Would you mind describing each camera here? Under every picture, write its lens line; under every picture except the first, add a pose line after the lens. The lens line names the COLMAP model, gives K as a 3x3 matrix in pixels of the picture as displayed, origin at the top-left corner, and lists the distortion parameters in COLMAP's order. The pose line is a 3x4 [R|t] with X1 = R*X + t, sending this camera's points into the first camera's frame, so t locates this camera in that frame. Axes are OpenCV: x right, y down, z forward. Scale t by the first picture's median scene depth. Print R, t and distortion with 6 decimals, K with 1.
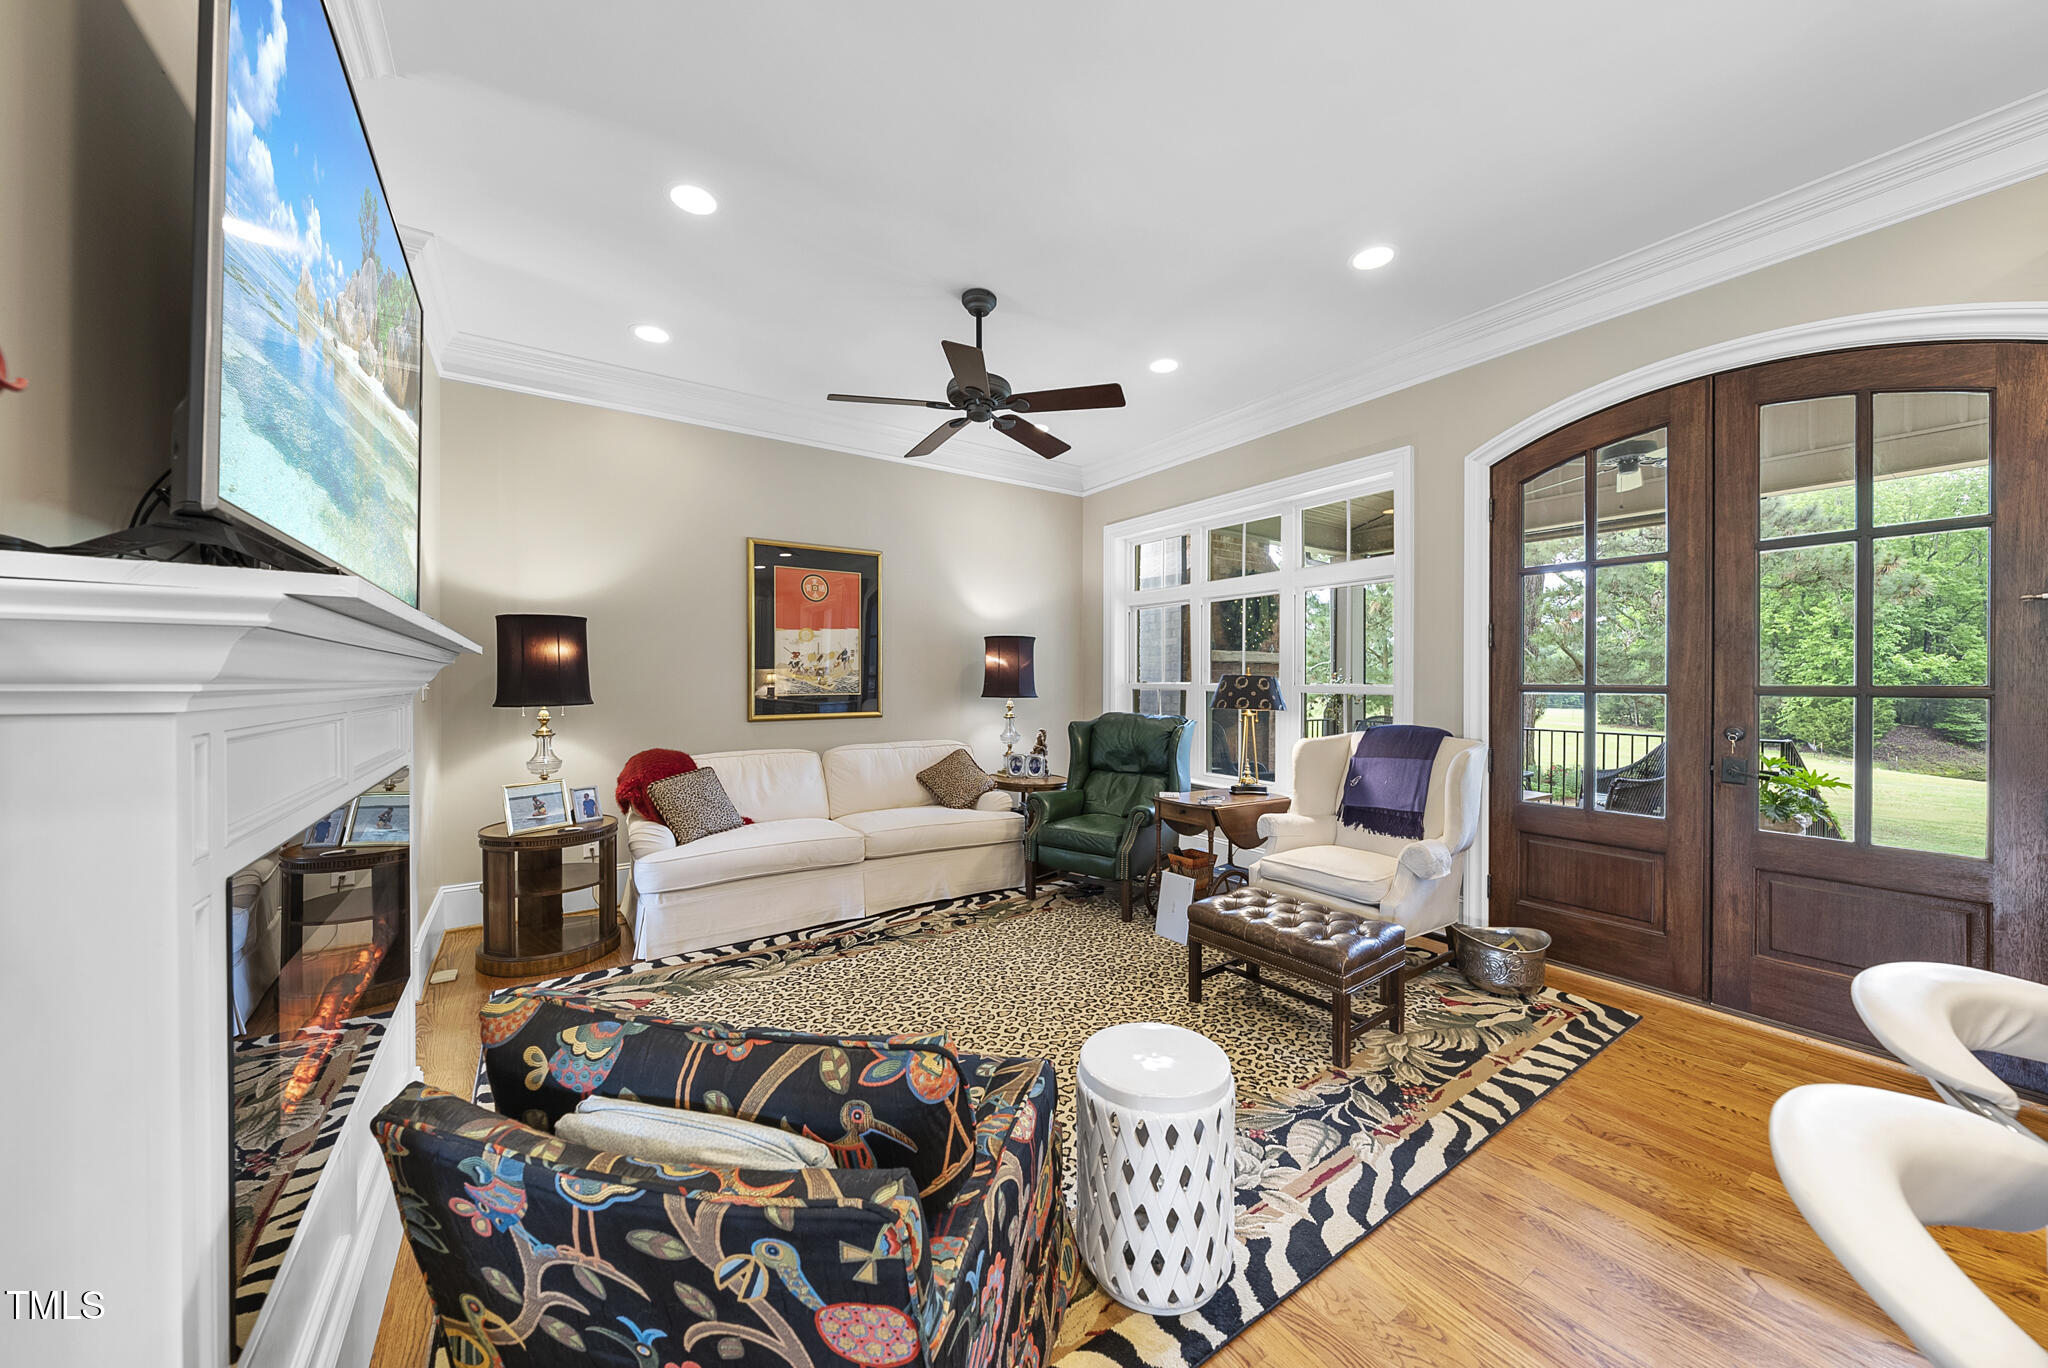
lens RADIAL K [[719.8, 0, 1027.7], [0, 719.8, 683.7], [0, 0, 1]] dist [-0.003582, -0.000219]
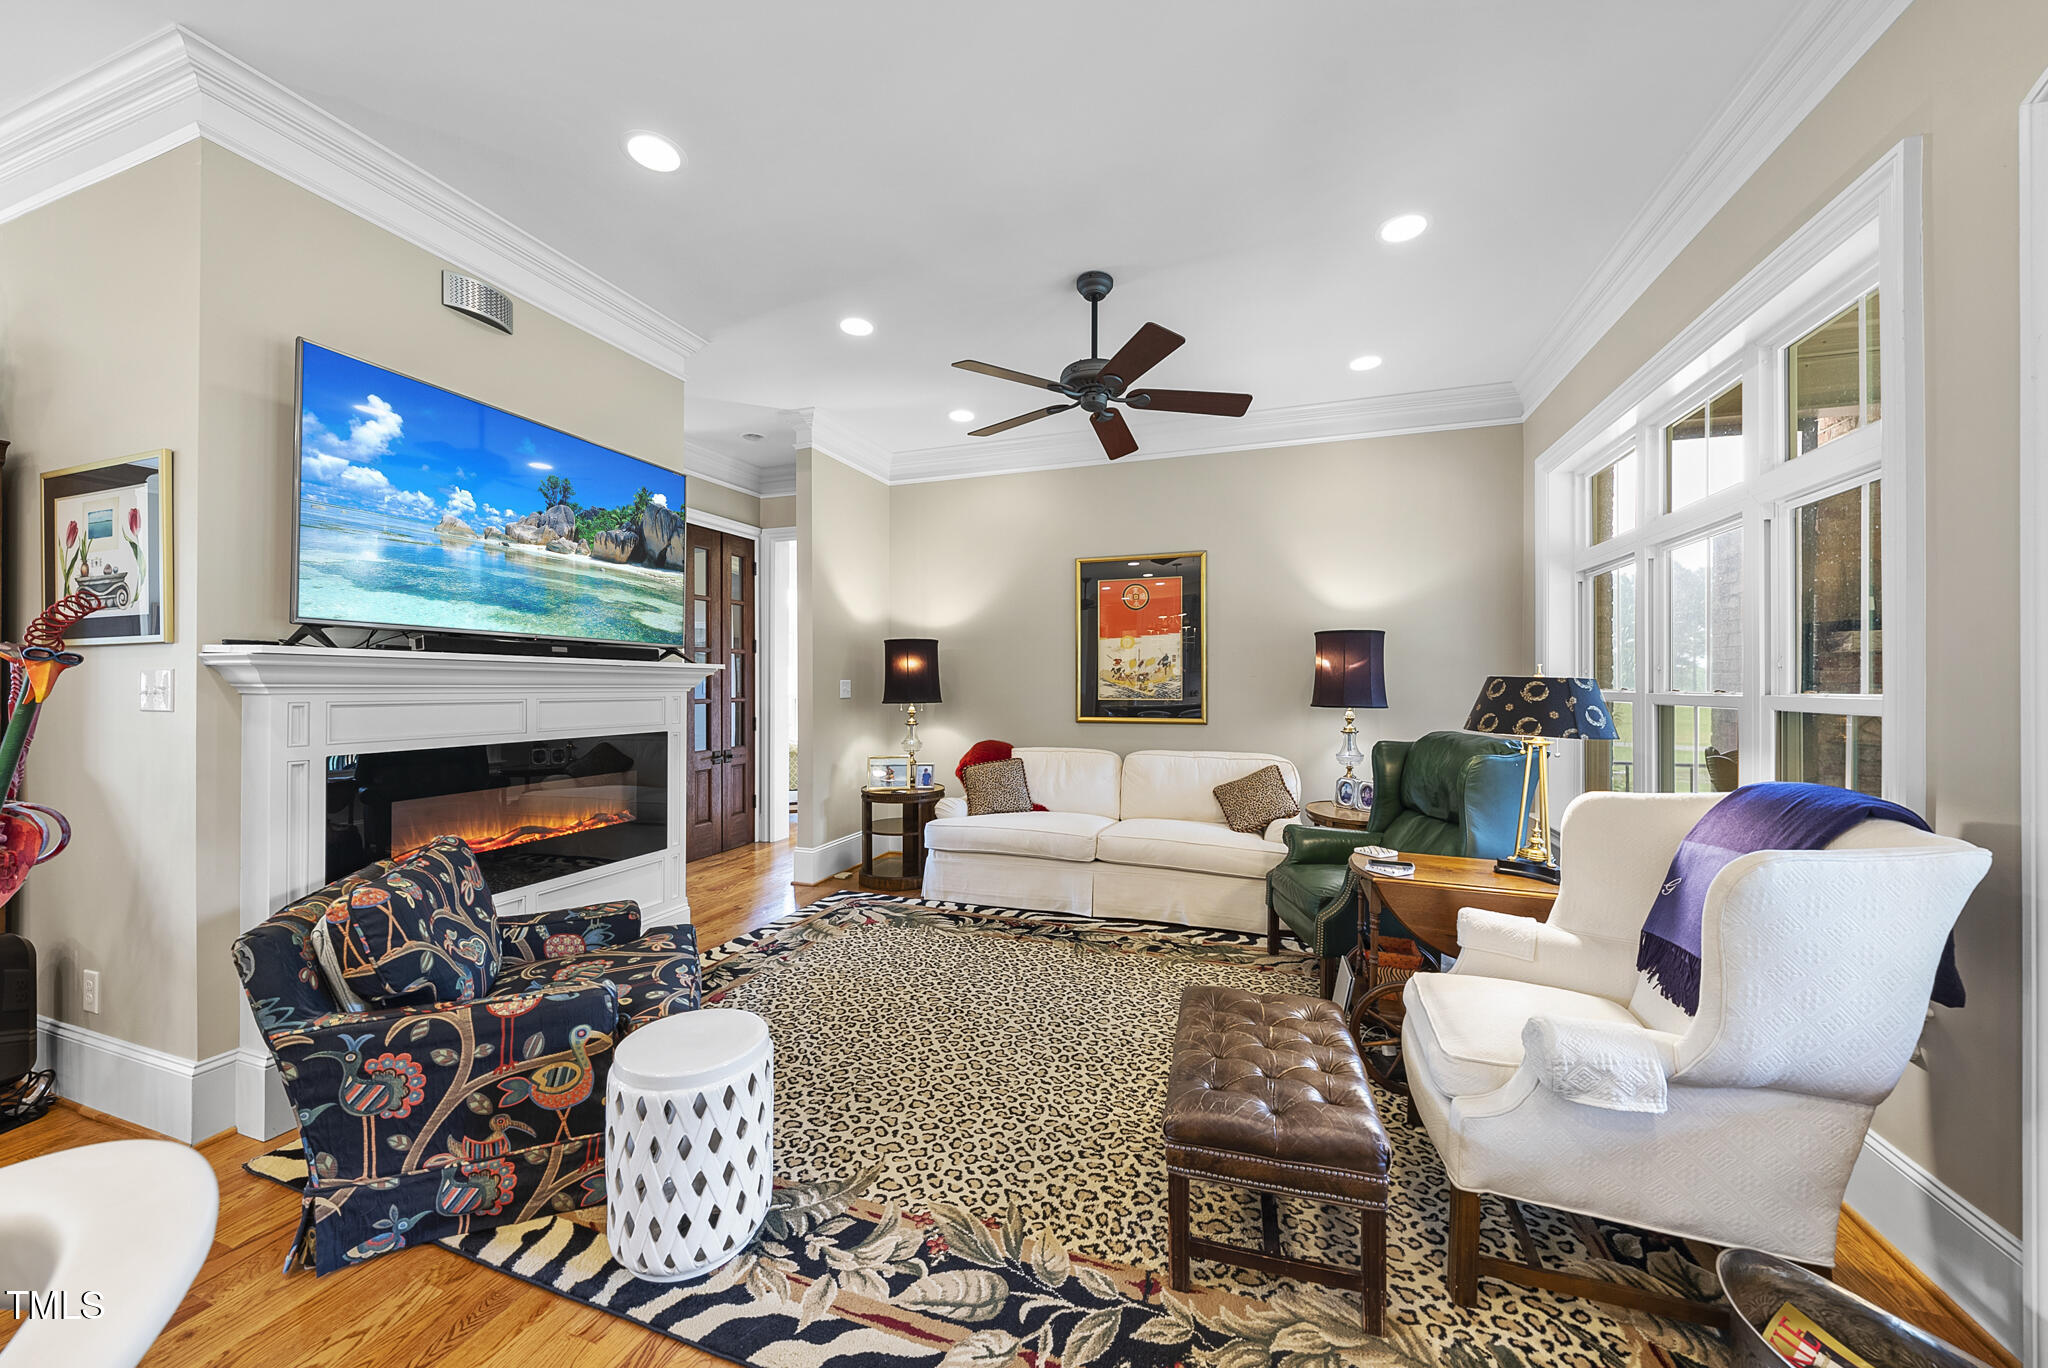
lens RADIAL K [[719.8, 0, 1027.4], [0, 719.8, 685.0], [0, 0, 1]] dist [-0.003582, -0.000219]
pose [[0.592534, 0.000172, -0.805545, 0.651717], [-0.006776, 0.999966, -0.004771, 0.000342], [0.805517, 0.008285, 0.592515, 0.378940]]
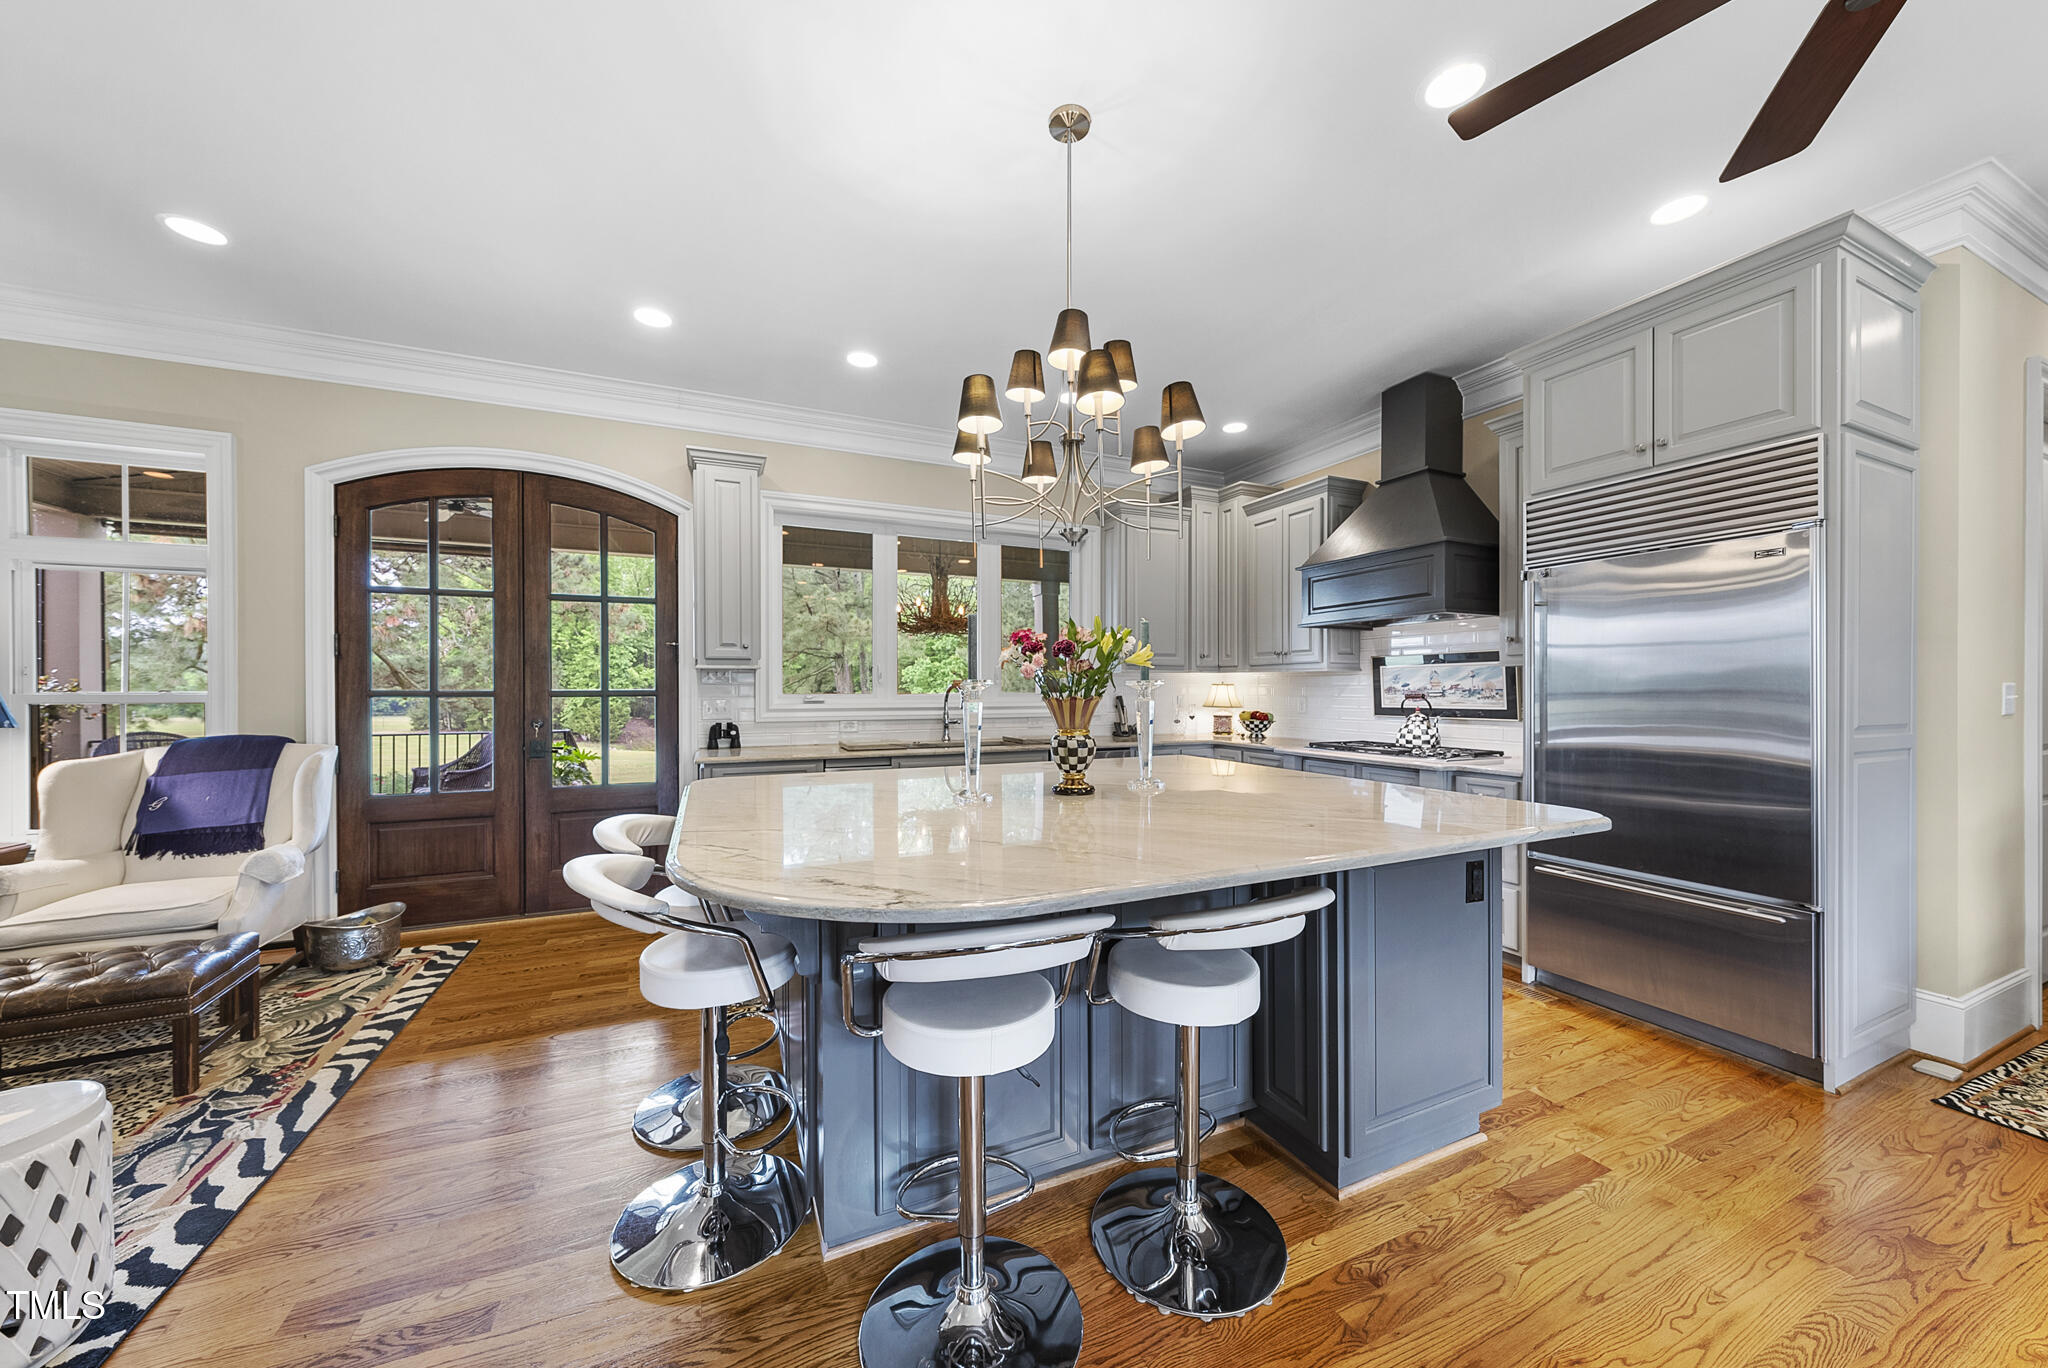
lens RADIAL K [[709.3, 0, 1022.9], [0, 709.3, 694.2], [0, 0, 1]] dist [-0.000989, 0.000250]
pose [[0.184360, -0.010505, 0.982803, -0.205449], [0.004038, 0.999943, 0.009931, -0.000412], [-0.982850, 0.002138, 0.184392, -0.194828]]
